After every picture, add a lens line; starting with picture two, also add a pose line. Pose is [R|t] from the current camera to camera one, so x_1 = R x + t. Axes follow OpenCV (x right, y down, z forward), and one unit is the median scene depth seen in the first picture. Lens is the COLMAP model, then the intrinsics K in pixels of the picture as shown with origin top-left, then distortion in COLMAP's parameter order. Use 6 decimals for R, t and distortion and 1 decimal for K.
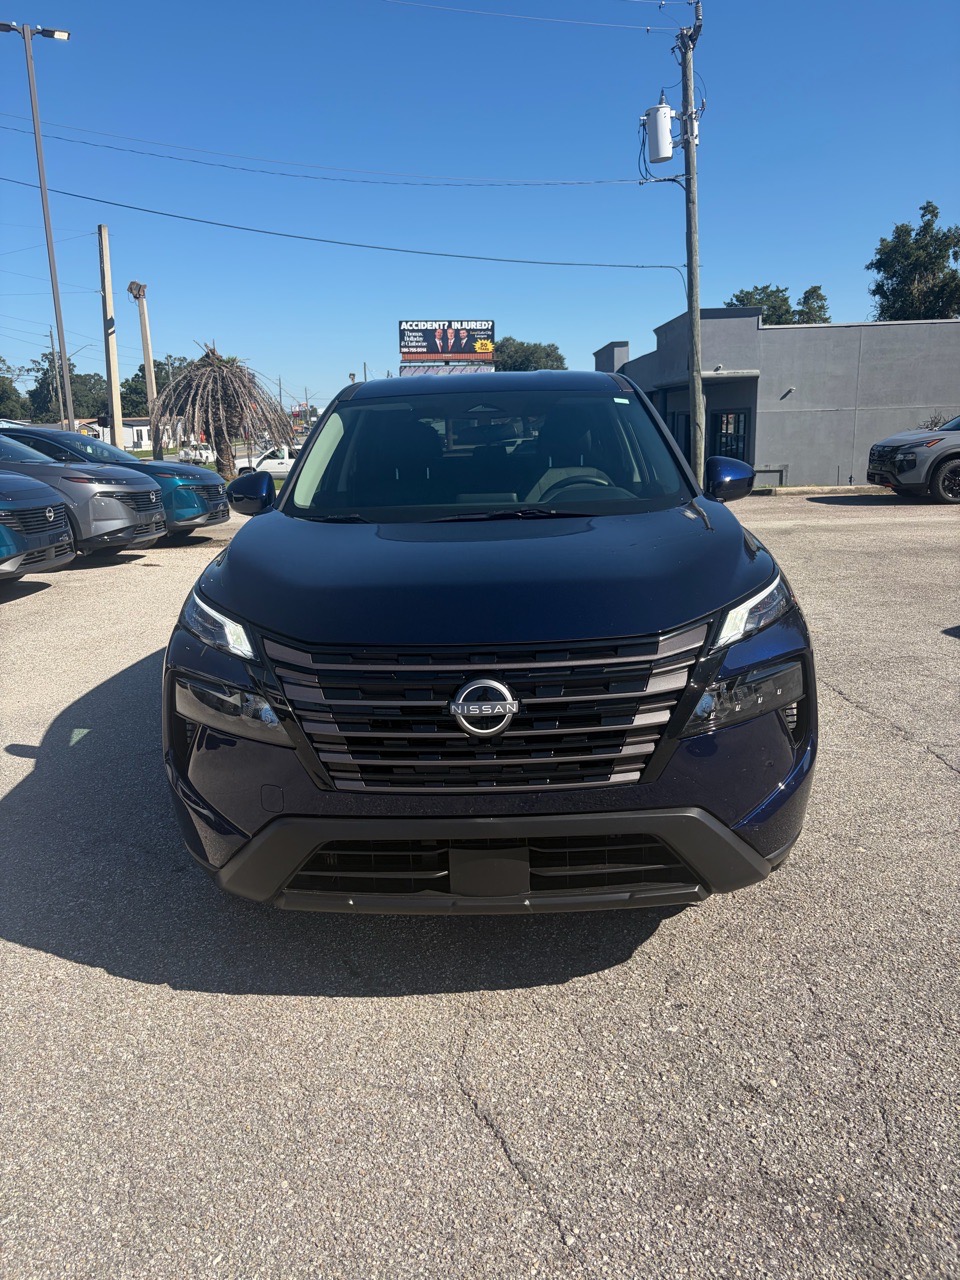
lens RADIAL K [[980.2, 0, 486.9], [0, 980.2, 634.5], [0, 0, 1]] dist [0.015527, -0.003583]
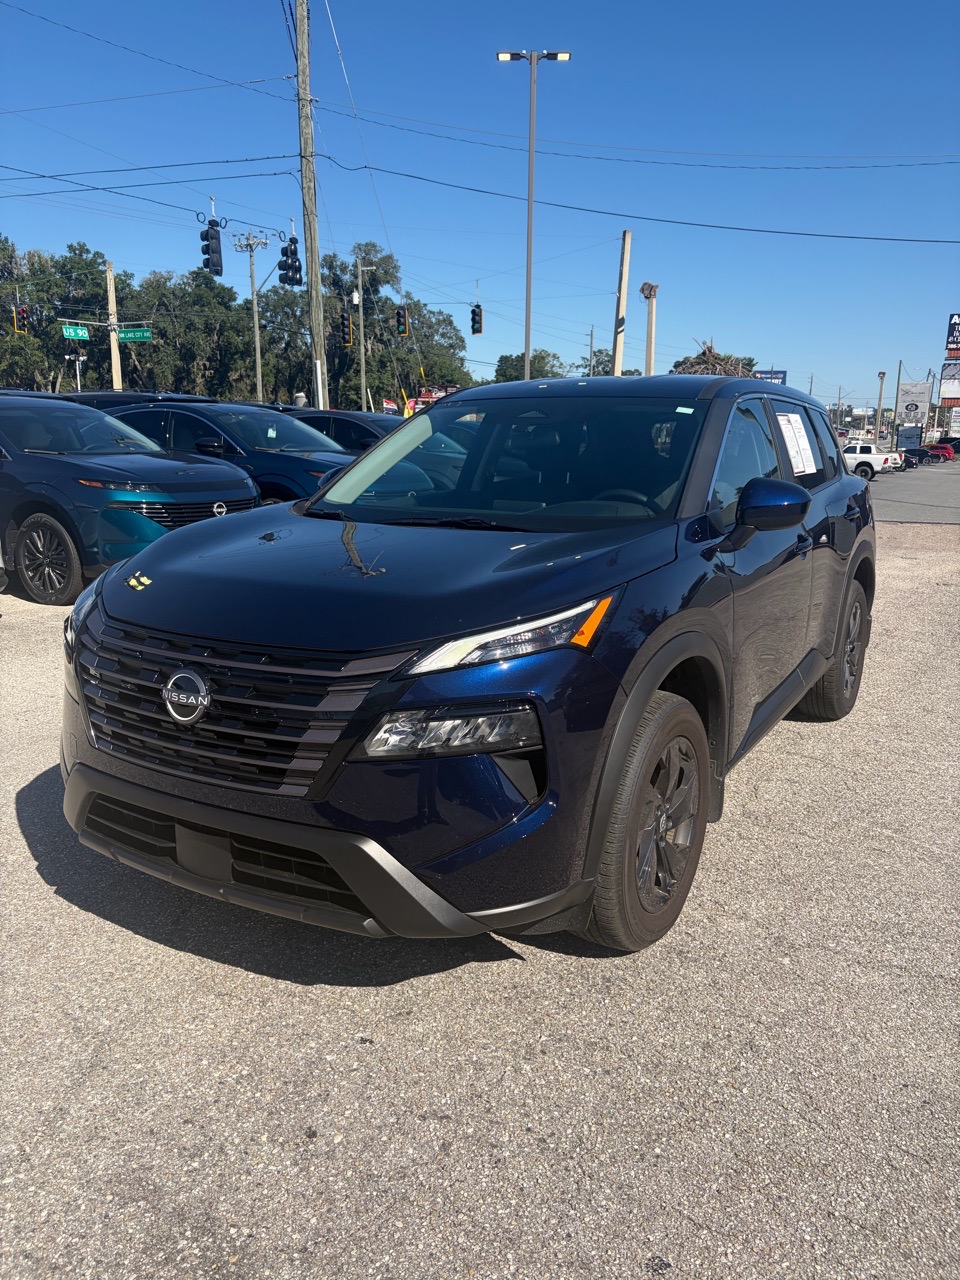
lens RADIAL K [[980.2, 0, 489.2], [0, 980.2, 644.0], [0, 0, 1]] dist [0.015527, -0.003583]
pose [[0.873729, 0.140591, -0.465652, 0.438176], [-0.135178, 0.989790, 0.045198, -0.042128], [0.467252, 0.023455, 0.883813, 0.122769]]
